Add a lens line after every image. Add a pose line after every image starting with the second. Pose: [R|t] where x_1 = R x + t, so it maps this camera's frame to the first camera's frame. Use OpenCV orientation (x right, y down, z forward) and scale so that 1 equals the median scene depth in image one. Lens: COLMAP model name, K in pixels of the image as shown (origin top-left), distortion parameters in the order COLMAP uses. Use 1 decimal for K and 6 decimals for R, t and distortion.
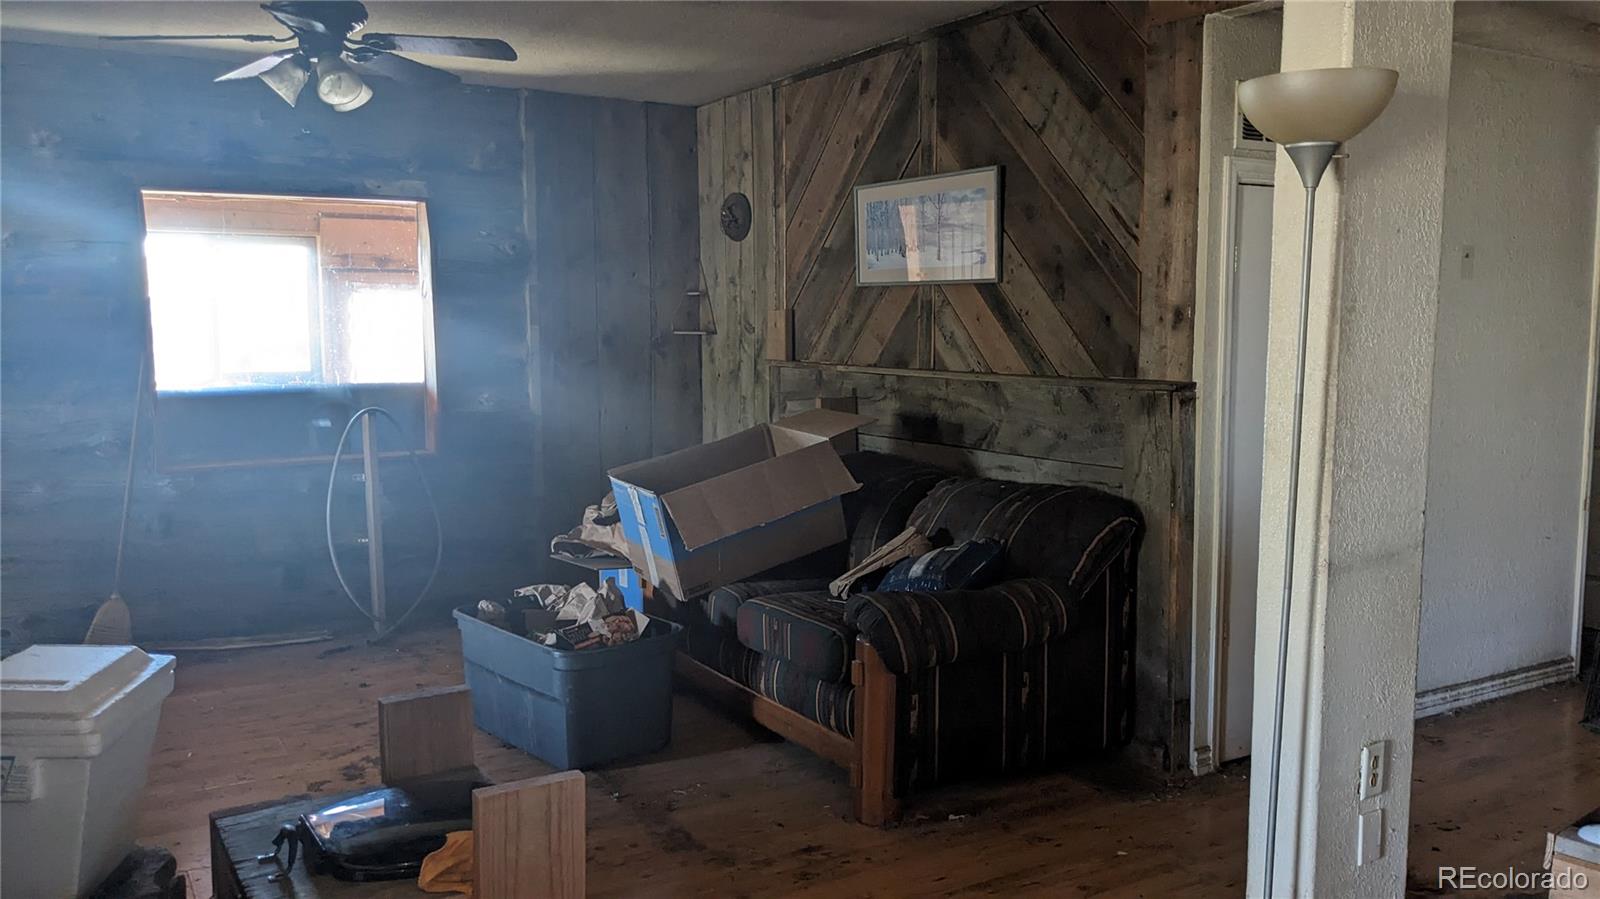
lens RADIAL K [[1266.2, 0, 800.0], [0, 1266.2, 449.5], [0, 0, 1]] dist [0.051620, -0.080070]
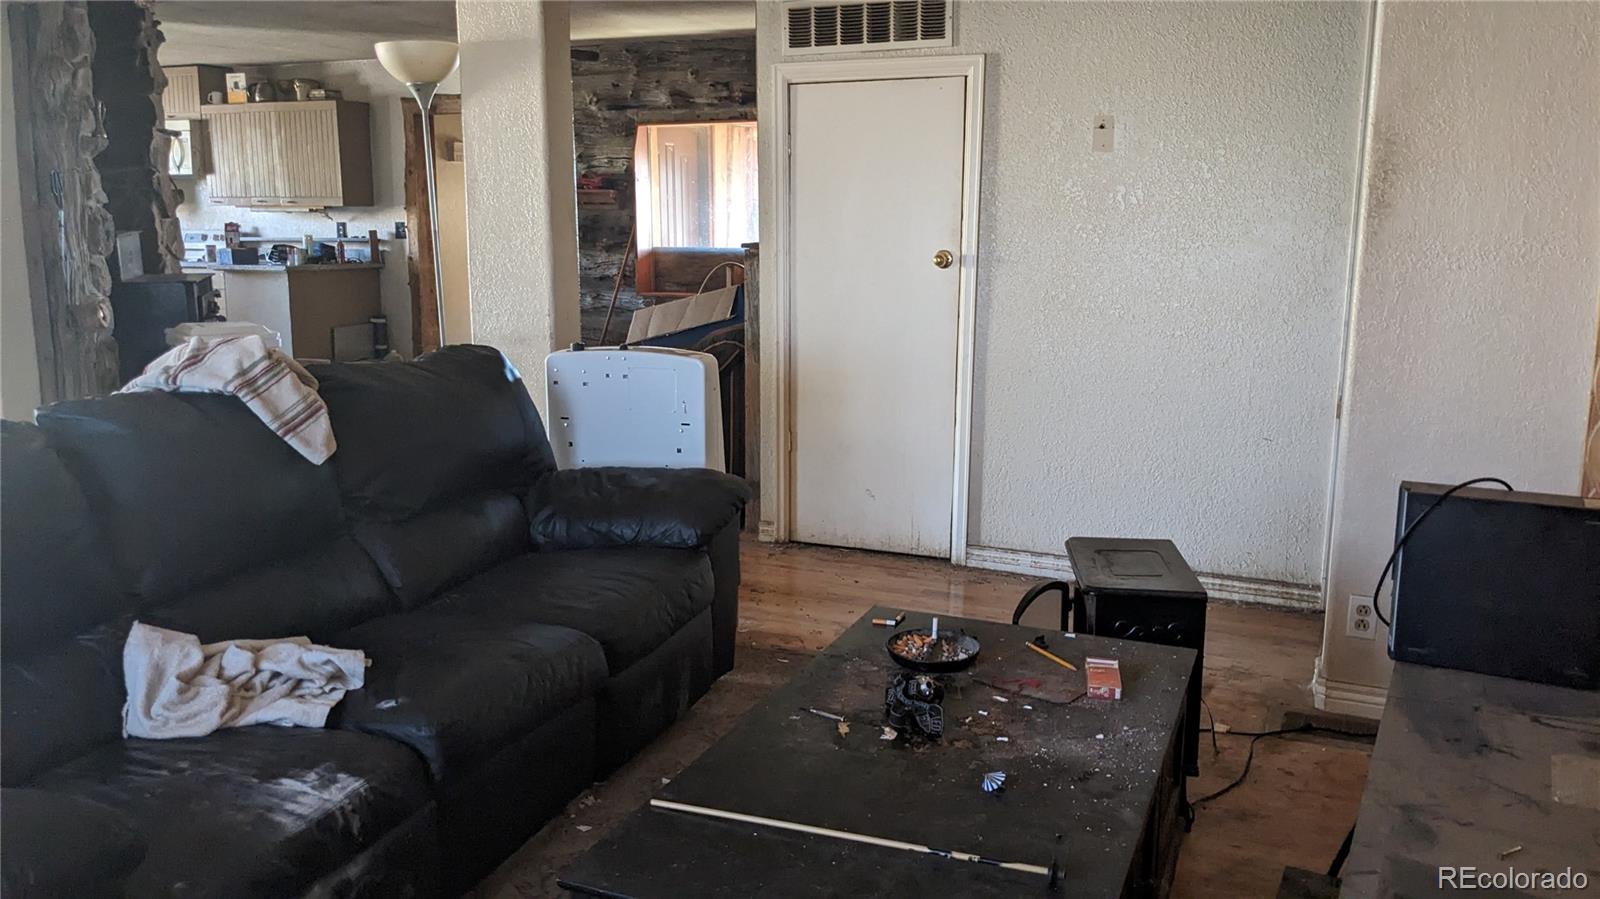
lens RADIAL K [[1266.2, 0, 800.0], [0, 1266.2, 449.5], [0, 0, 1]] dist [0.051620, -0.080070]
pose [[0.573672, 0.151645, -0.804925, 1.423962], [-0.090766, 0.988429, 0.121528, -0.003281], [0.814040, 0.003342, 0.580799, 0.273940]]
